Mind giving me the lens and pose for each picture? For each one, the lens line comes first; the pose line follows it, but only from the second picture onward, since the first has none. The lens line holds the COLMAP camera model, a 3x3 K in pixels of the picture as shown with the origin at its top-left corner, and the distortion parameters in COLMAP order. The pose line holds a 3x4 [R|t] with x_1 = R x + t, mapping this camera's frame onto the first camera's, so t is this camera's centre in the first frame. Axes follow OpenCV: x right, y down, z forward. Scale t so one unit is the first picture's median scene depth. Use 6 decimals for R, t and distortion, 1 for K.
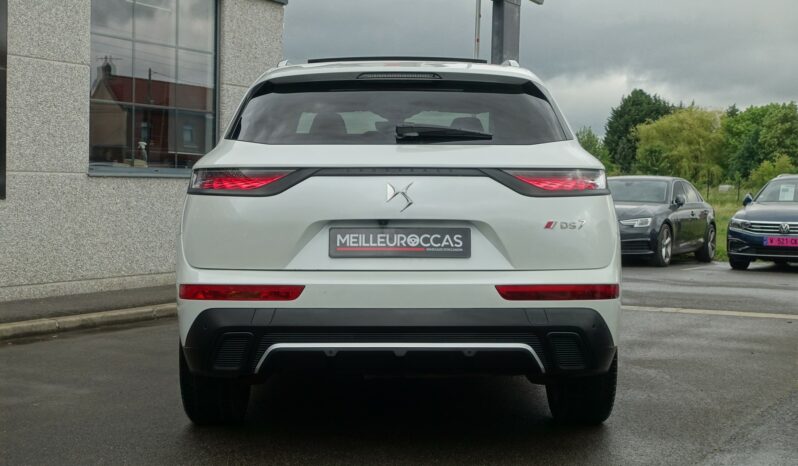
lens RADIAL K [[1097.5, 0, 402.0], [0, 1097.5, 233.3], [0, 0, 1]] dist [-0.008255, 0.000000]
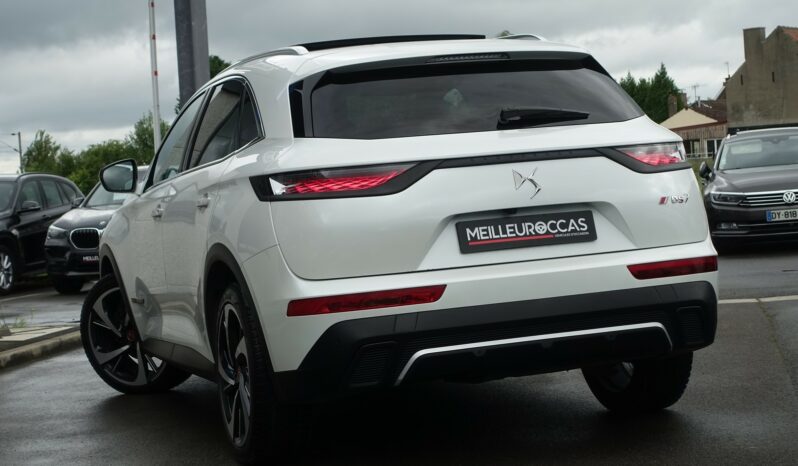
lens RADIAL K [[1534.7, 0, 397.6], [0, 1534.7, 235.8], [0, 0, 1]] dist [-0.012364, 0.000000]
pose [[0.947068, -0.088525, 0.308588, -0.522263], [0.093660, 0.995603, -0.001836, 0.004169], [-0.307068, 0.030642, 0.951194, -0.236671]]
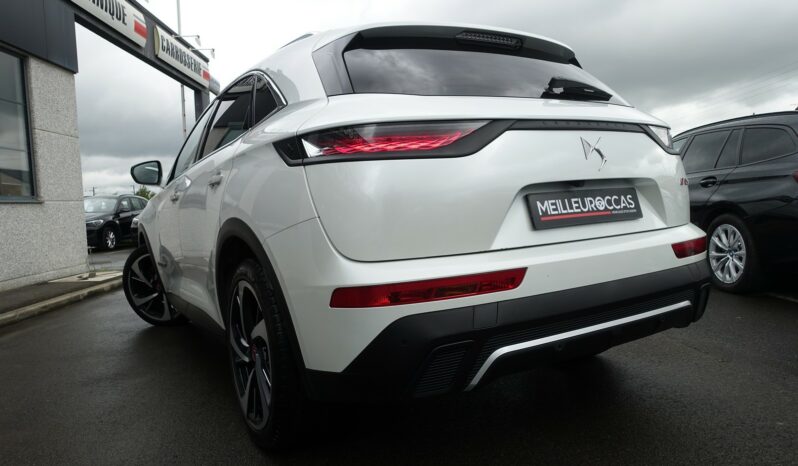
lens RADIAL K [[544.7, 0, 398.5], [0, 544.7, 236.9], [0, 0, 1]] dist [-0.015038, 0.002107]
pose [[0.861902, -0.087378, 0.499490, -0.353374], [0.081137, 0.996114, 0.034247, 0.005147], [-0.500542, 0.011010, 0.865642, 0.699439]]
